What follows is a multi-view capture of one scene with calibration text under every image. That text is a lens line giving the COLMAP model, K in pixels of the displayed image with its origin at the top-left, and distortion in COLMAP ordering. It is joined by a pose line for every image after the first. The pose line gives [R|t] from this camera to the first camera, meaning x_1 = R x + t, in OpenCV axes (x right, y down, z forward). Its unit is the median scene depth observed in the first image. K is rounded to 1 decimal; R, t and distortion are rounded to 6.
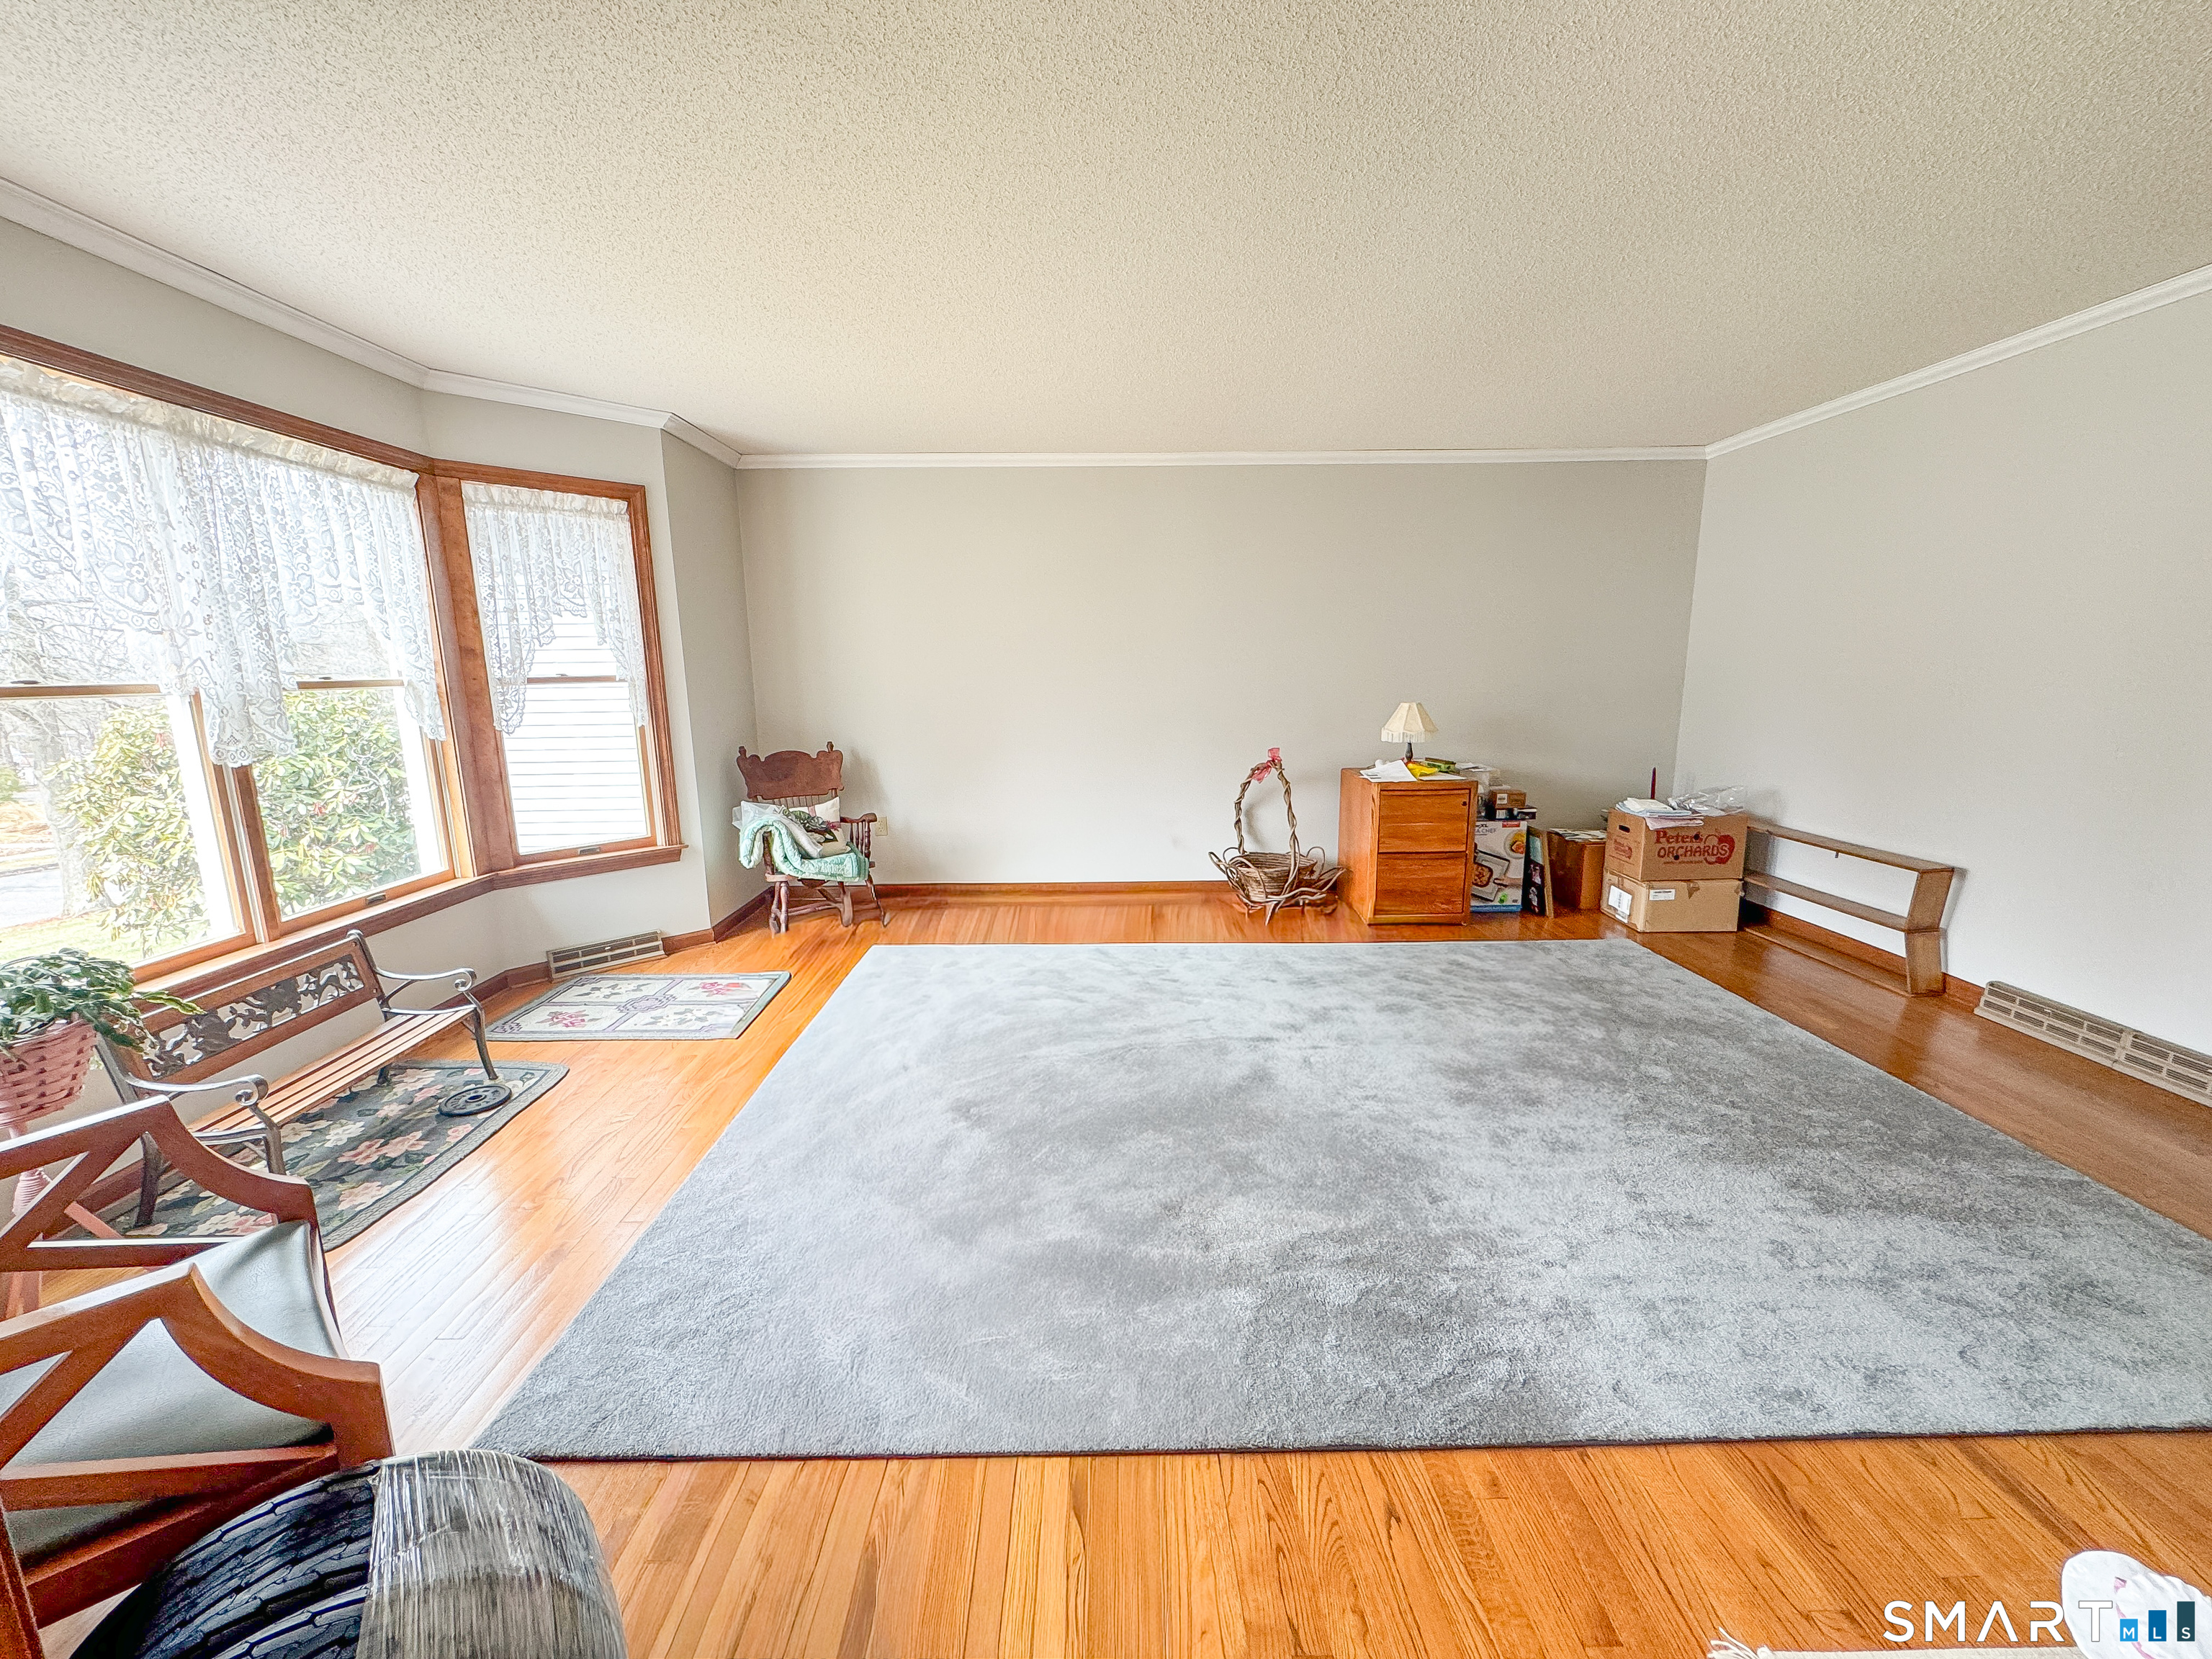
lens RADIAL K [[890.8, 0, 1120.8], [0, 890.8, 816.6], [0, 0, 1]] dist [-0.003668, -0.000291]
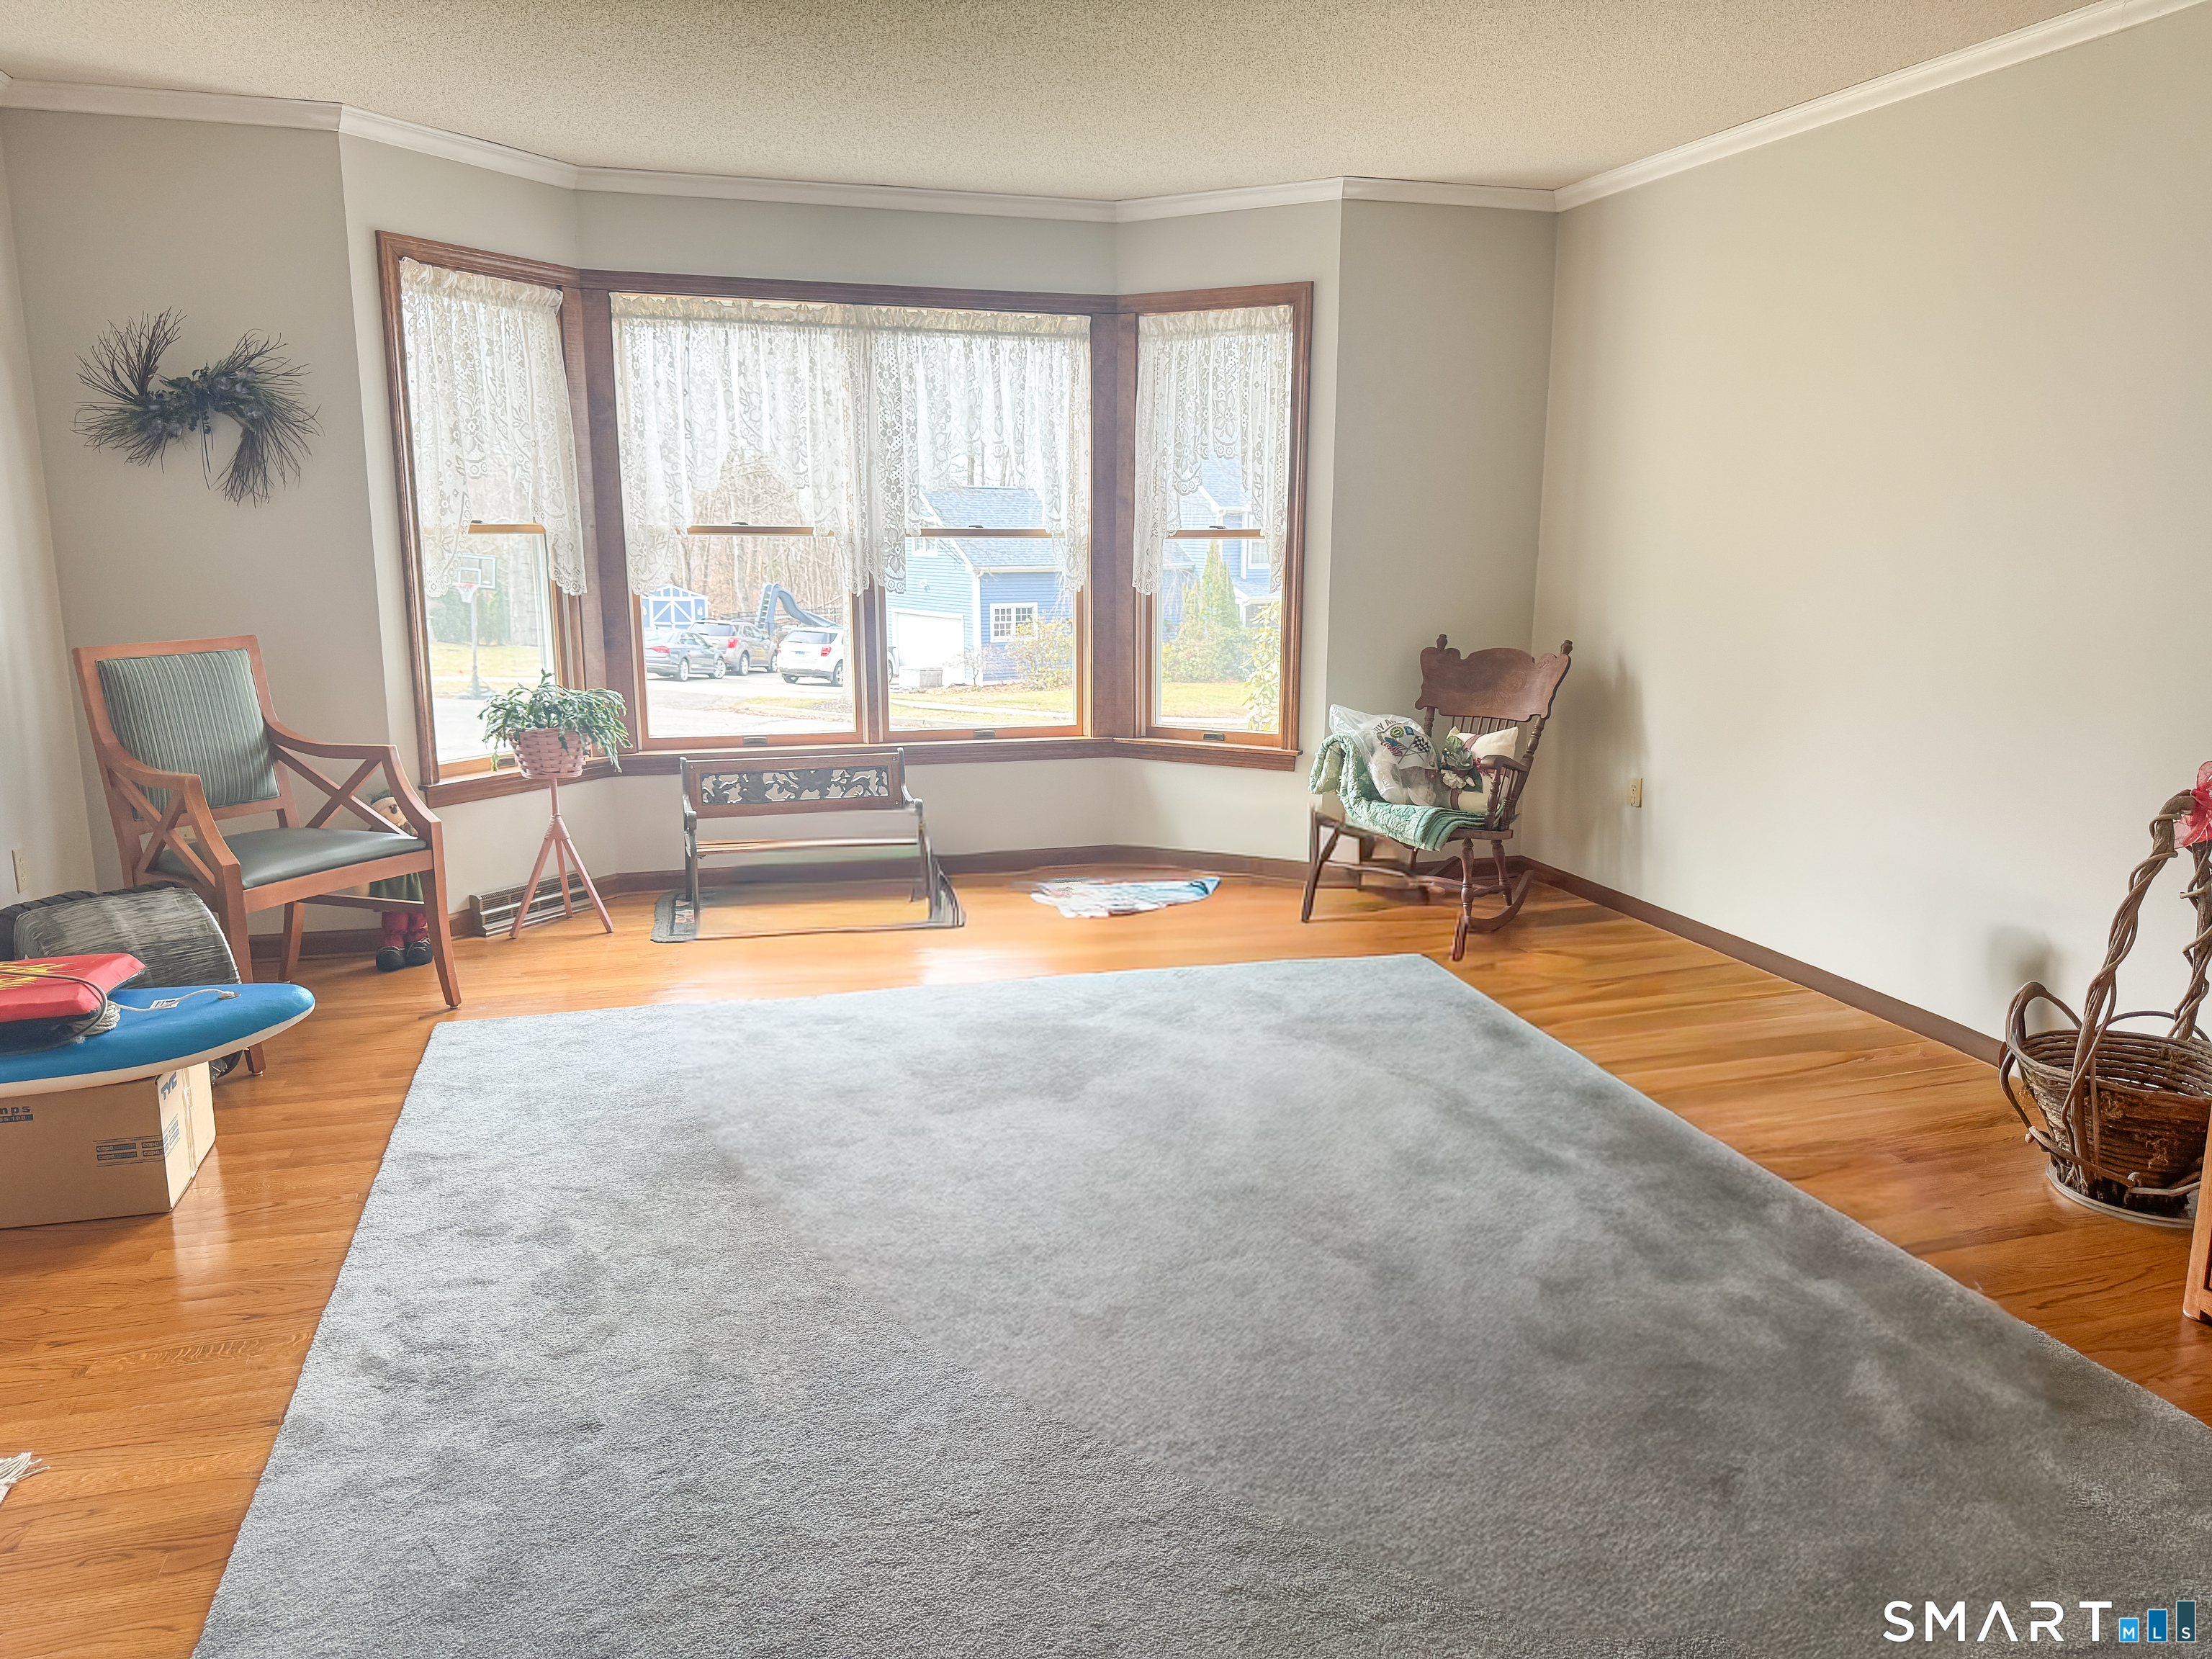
lens RADIAL K [[1559.4, 0, 1110.6], [0, 1559.4, 842.5], [0, 0, 1]] dist [0.068585, -0.076640]
pose [[0.265286, 0.198380, -0.943540, 1.027193], [-0.166046, 0.973383, 0.157969, -0.105018], [0.949764, 0.114764, 0.291165, 0.620366]]
